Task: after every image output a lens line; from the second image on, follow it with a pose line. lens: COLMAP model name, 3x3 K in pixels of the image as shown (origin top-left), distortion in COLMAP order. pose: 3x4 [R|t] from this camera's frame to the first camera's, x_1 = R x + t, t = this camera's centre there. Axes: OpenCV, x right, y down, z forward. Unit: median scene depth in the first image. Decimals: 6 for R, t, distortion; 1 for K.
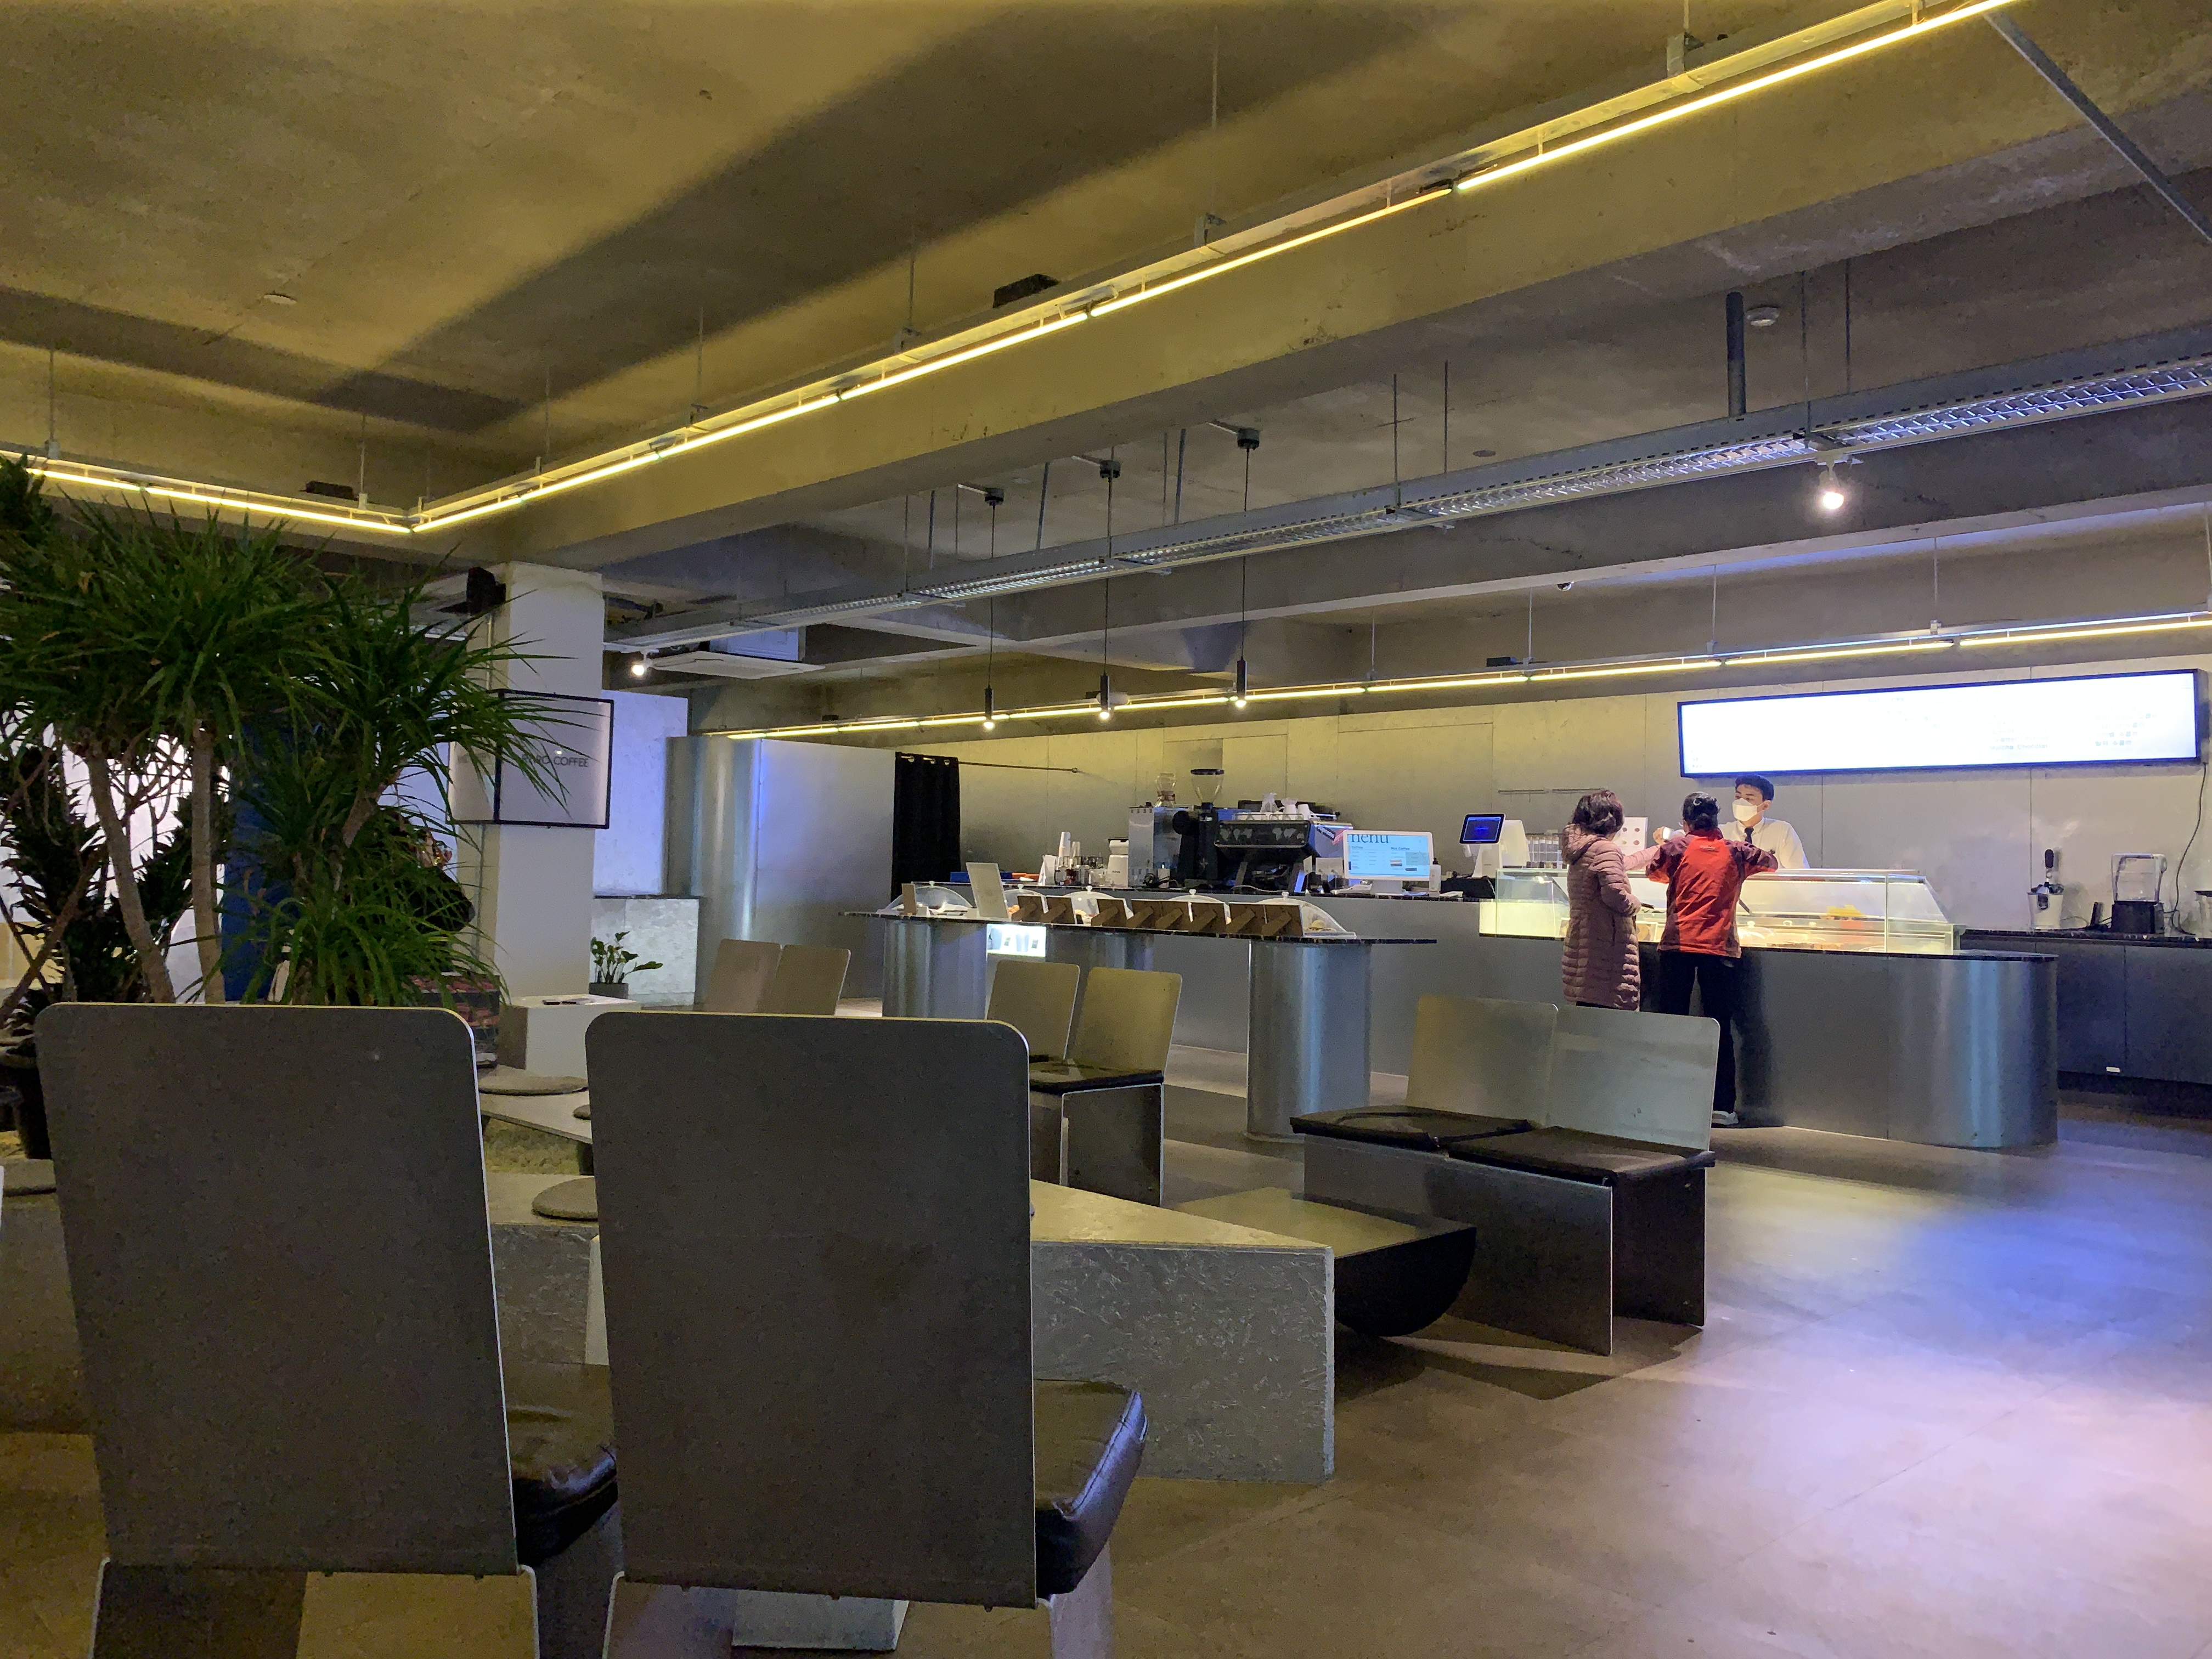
lens RADIAL K [[1688.8, 0, 1109.9], [0, 1688.8, 798.0], [0, 0, 1]] dist [-0.025801, 0.054479]
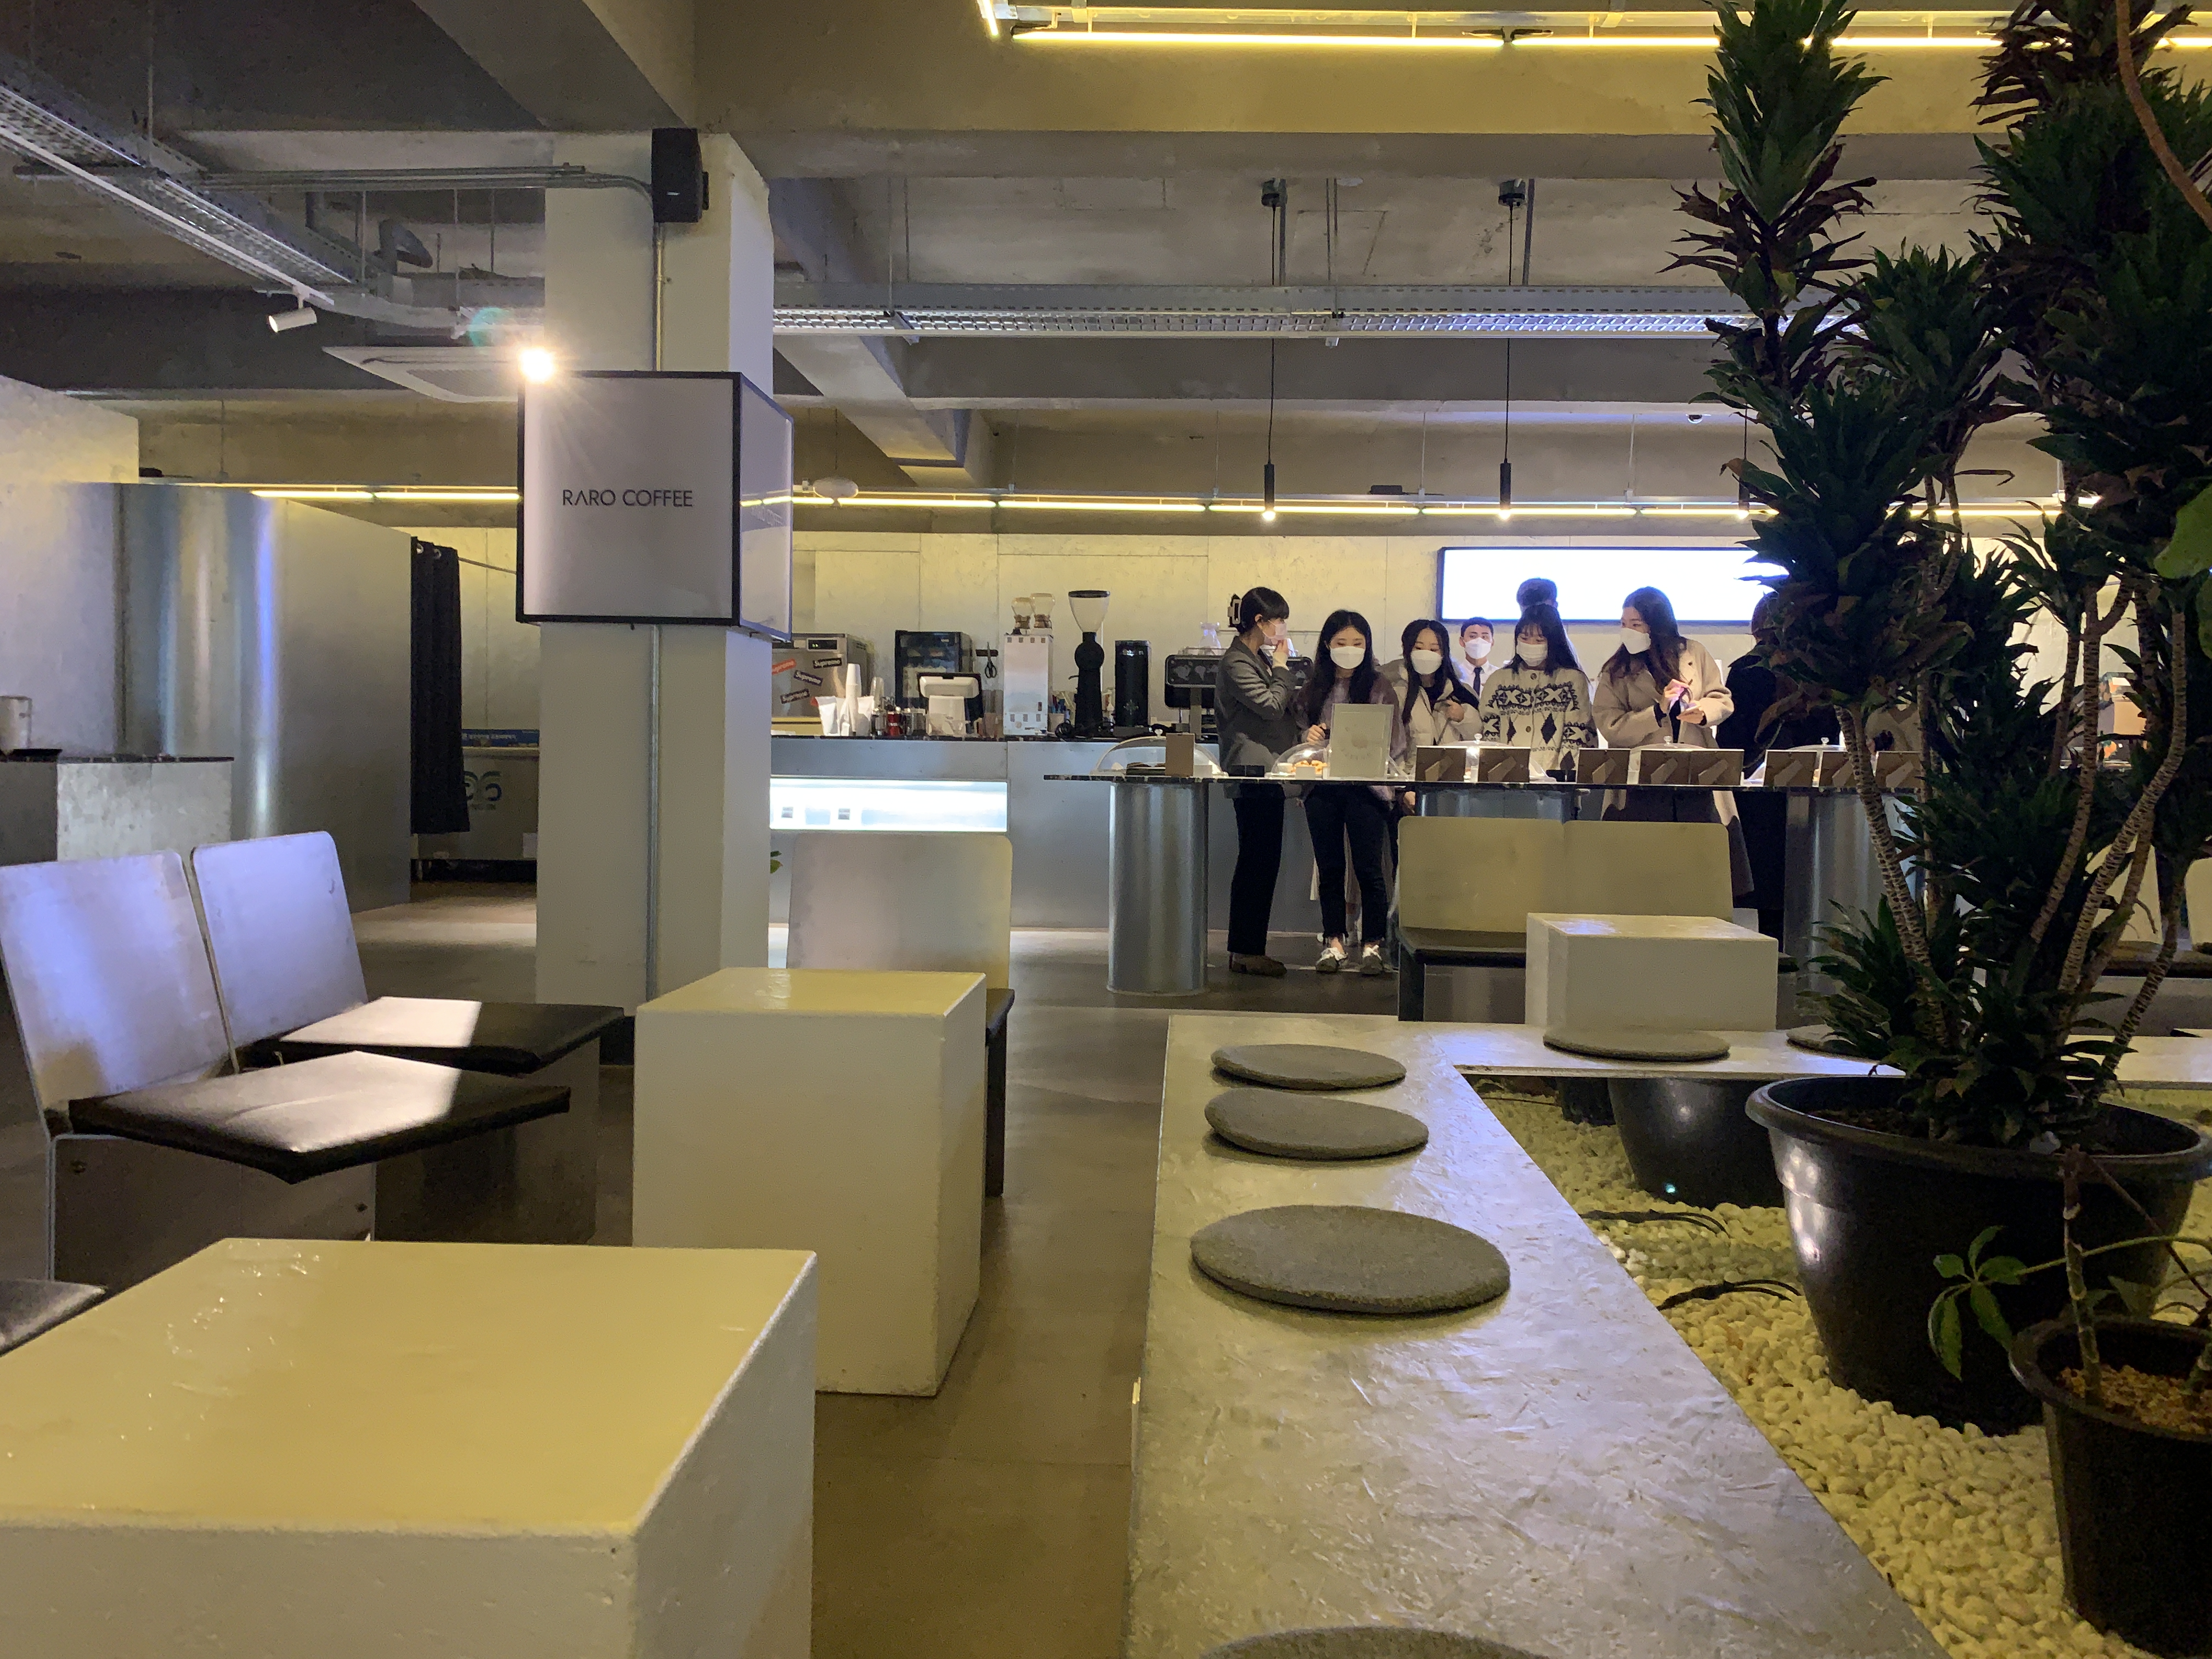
lens RADIAL K [[1665.5, 0, 1112.0], [0, 1665.5, 802.3], [0, 0, 1]] dist [0.021935, -0.023599]
pose [[0.712794, -0.038330, 0.700326, -0.547410], [-0.028251, 0.996126, 0.083274, 0.020376], [-0.700805, -0.079142, 0.708950, 0.435960]]
